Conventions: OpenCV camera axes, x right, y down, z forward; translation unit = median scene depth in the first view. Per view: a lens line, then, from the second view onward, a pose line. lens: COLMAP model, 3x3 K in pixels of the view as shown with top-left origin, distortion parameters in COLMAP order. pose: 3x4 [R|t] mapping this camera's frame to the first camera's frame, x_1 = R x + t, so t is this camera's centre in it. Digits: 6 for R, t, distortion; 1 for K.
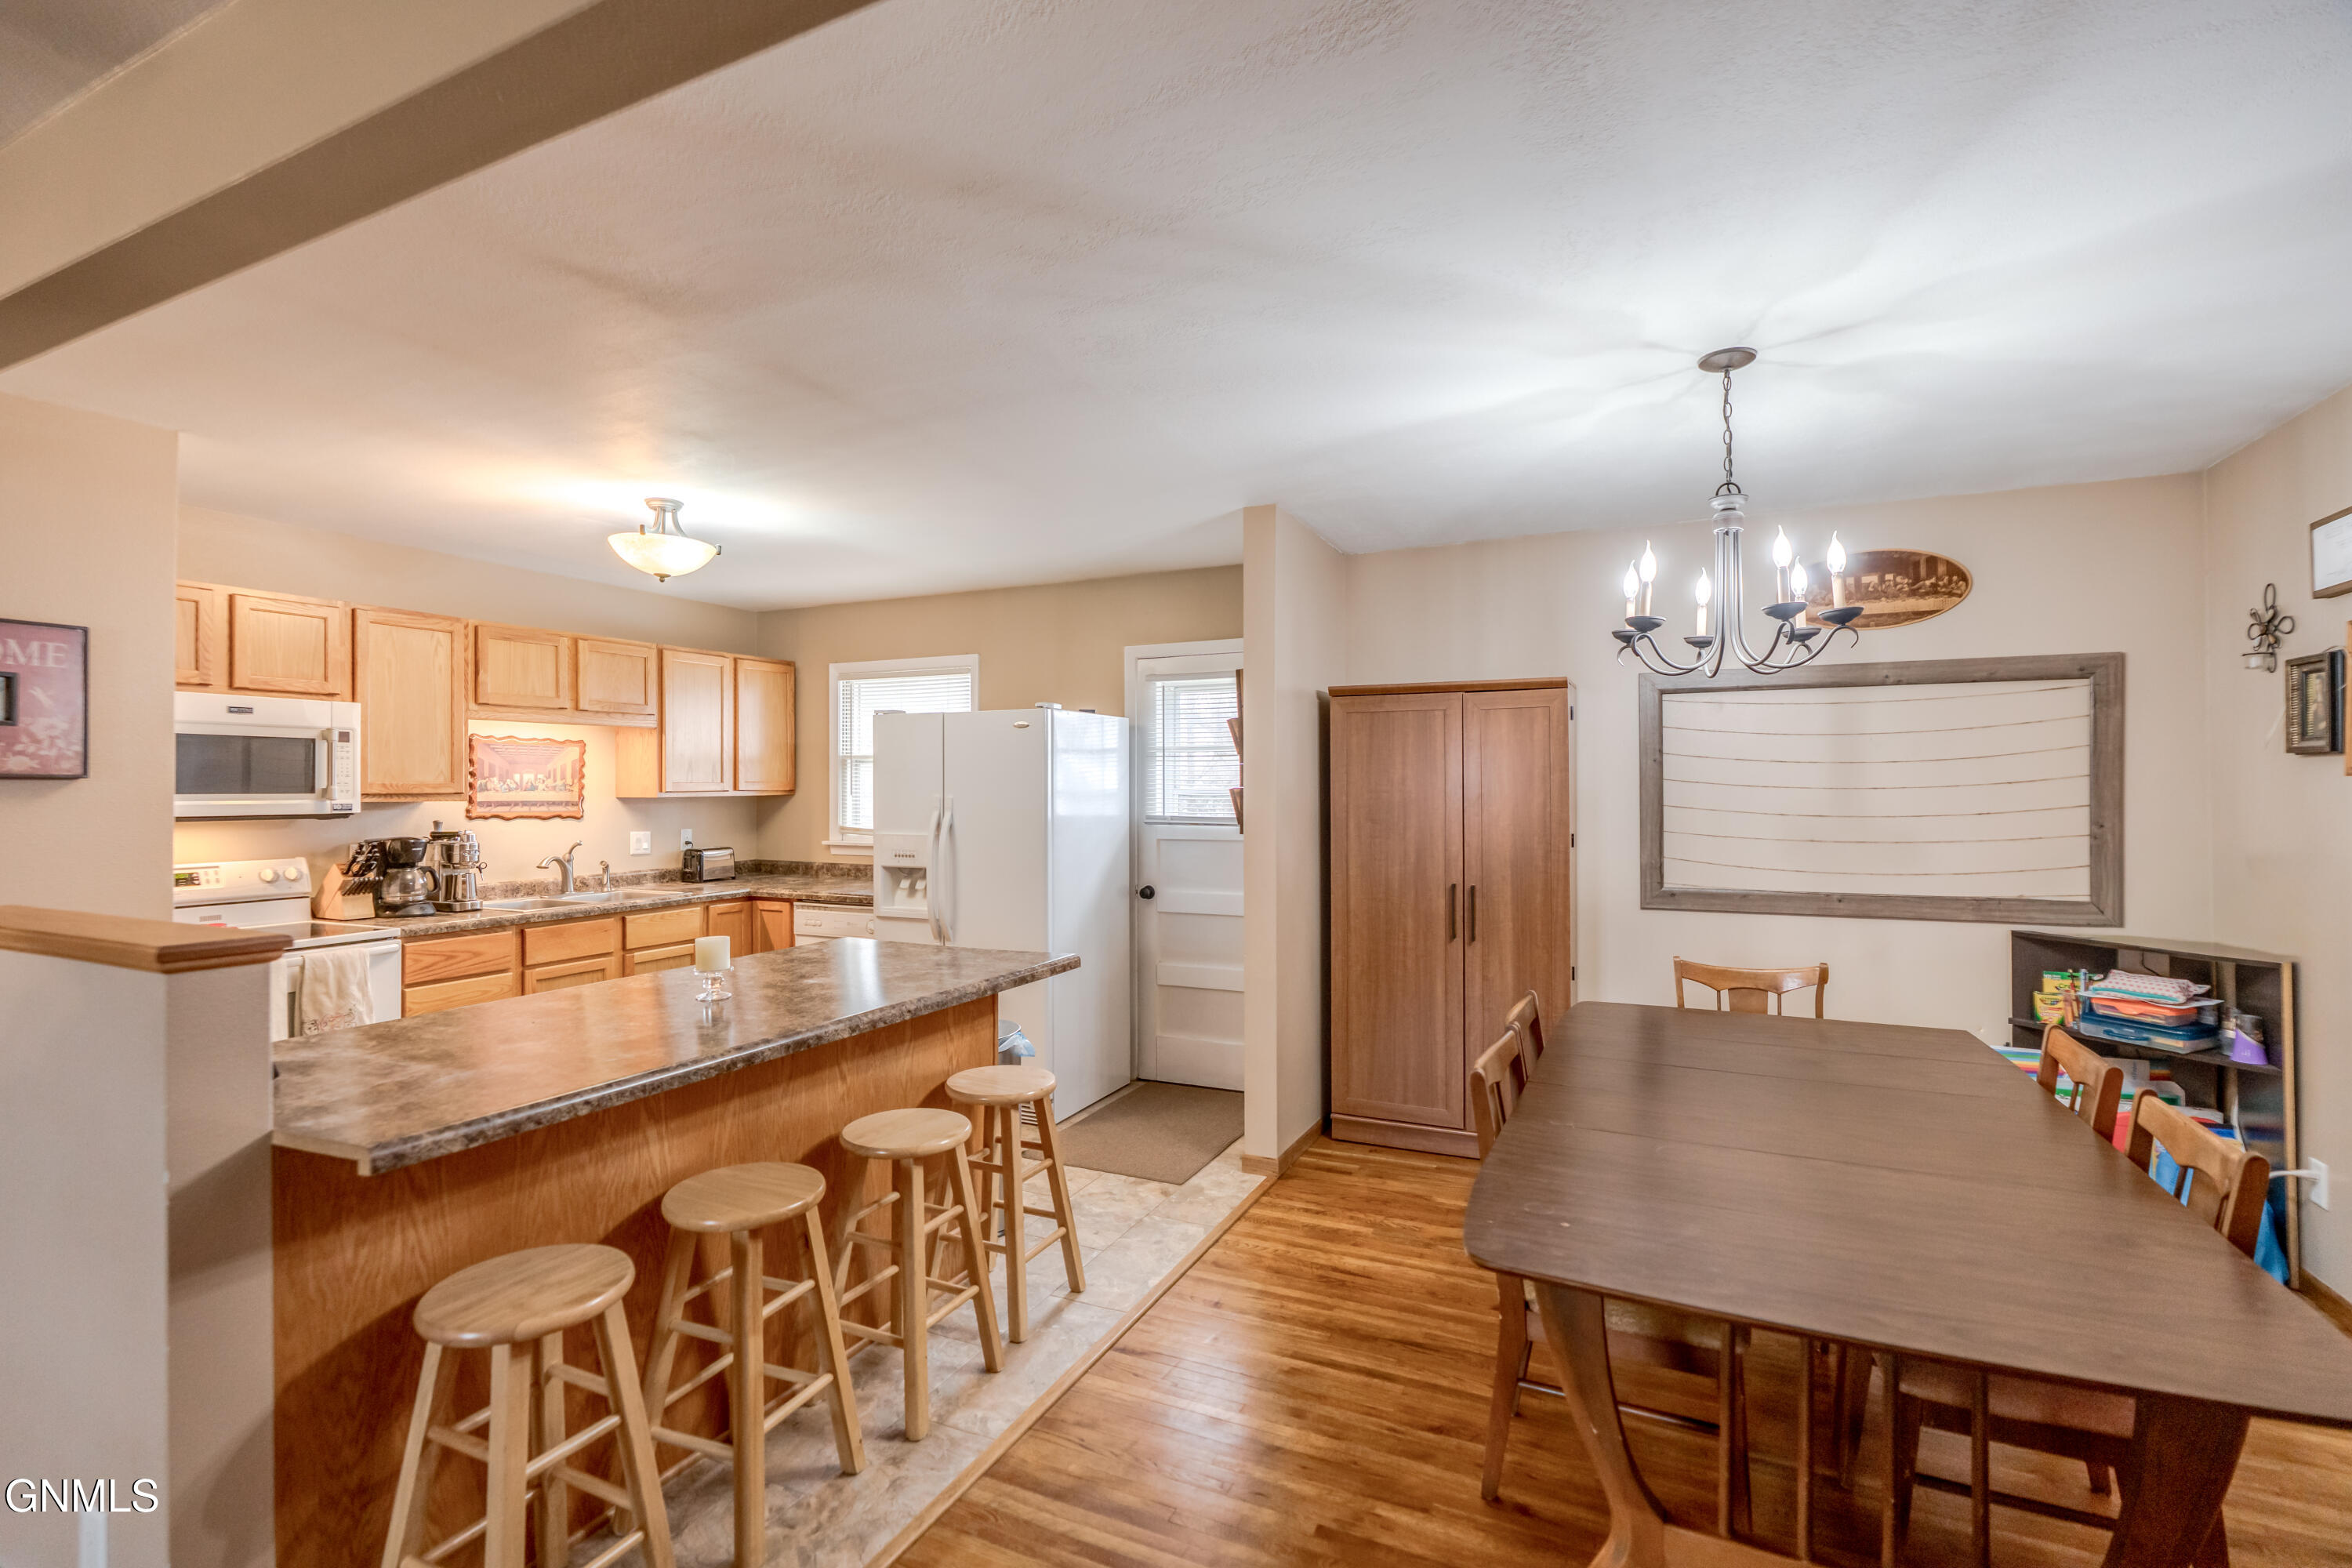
lens RADIAL K [[1067.0, 0, 1171.6], [0, 1067.0, 774.8], [0, 0, 1]] dist [0.004006, 0.001436]
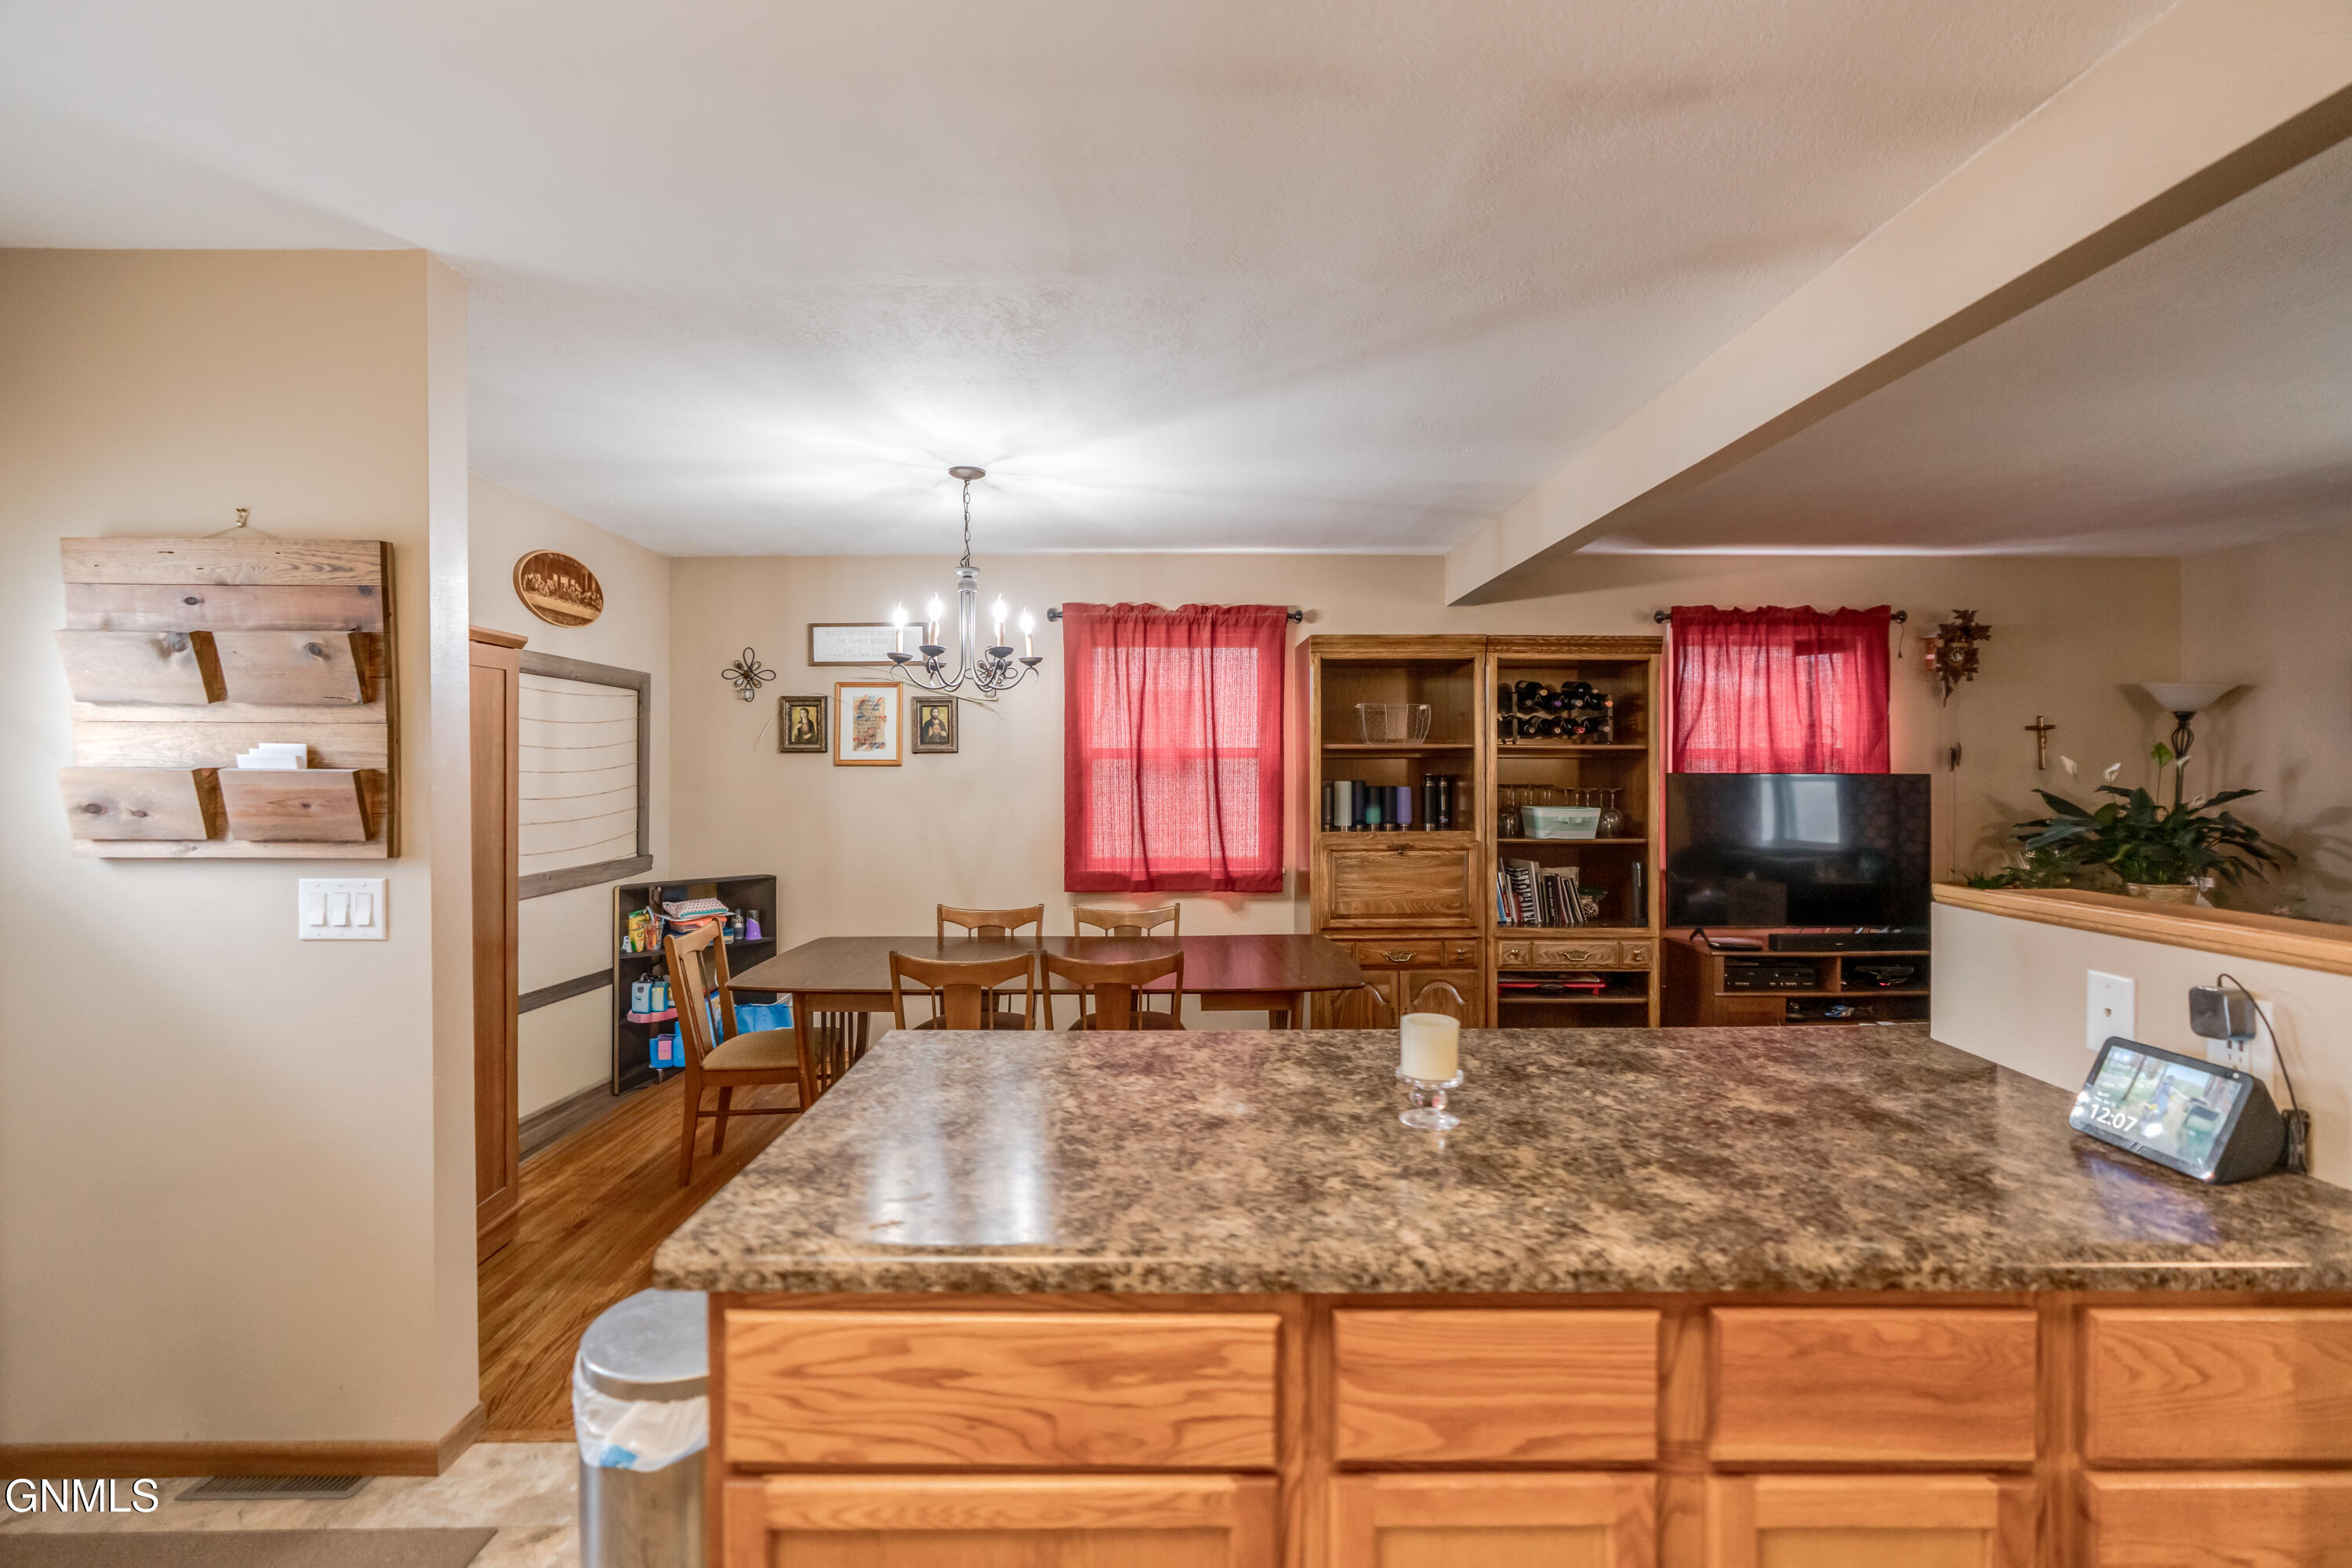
lens RADIAL K [[1067.0, 0, 1166.5], [0, 1067.0, 776.2], [0, 0, 1]] dist [0.004006, 0.001436]
pose [[-0.436604, -0.001665, 0.899652, -0.581329], [-0.005902, 0.999982, -0.001014, 0.013869], [-0.899635, -0.005753, -0.436606, 0.897642]]
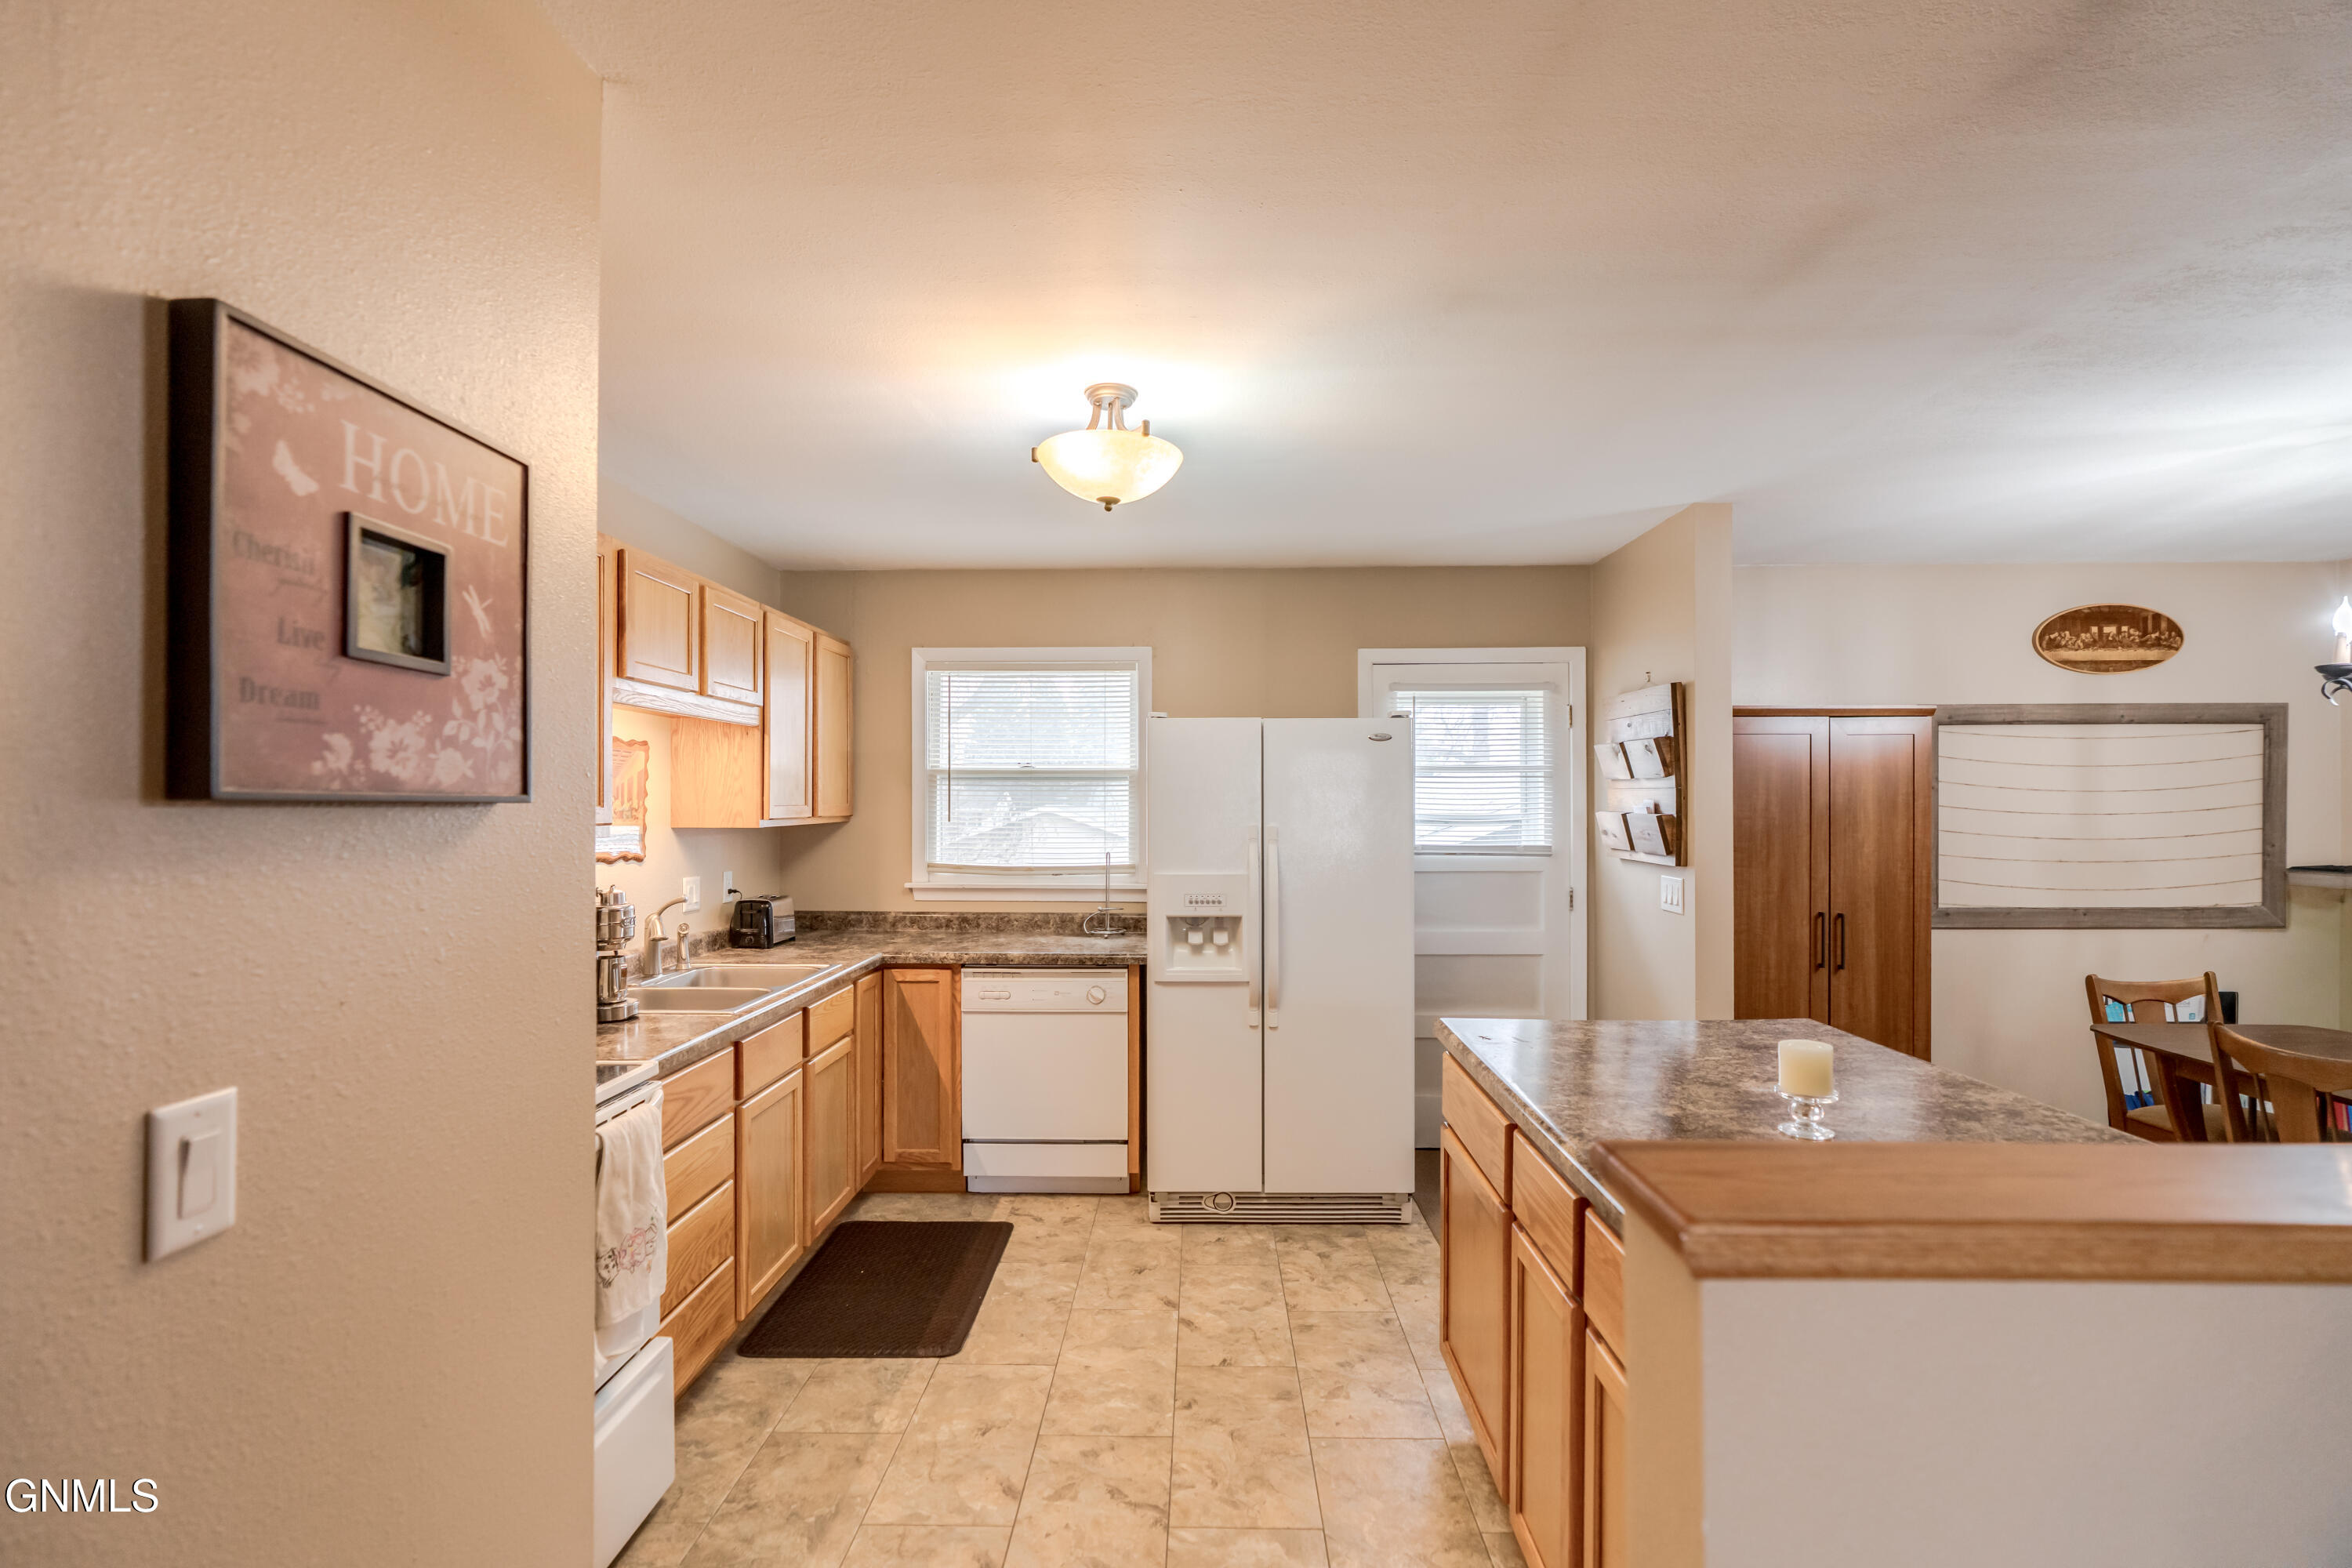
lens RADIAL K [[1067.0, 0, 1173.5], [0, 1067.0, 800.3], [0, 0, 1]] dist [0.004006, 0.001436]
pose [[0.912657, 0.003612, 0.408711, -0.696876], [-0.005730, 0.999976, 0.003957, -0.000768], [-0.408687, -0.005953, 0.912655, 0.358526]]
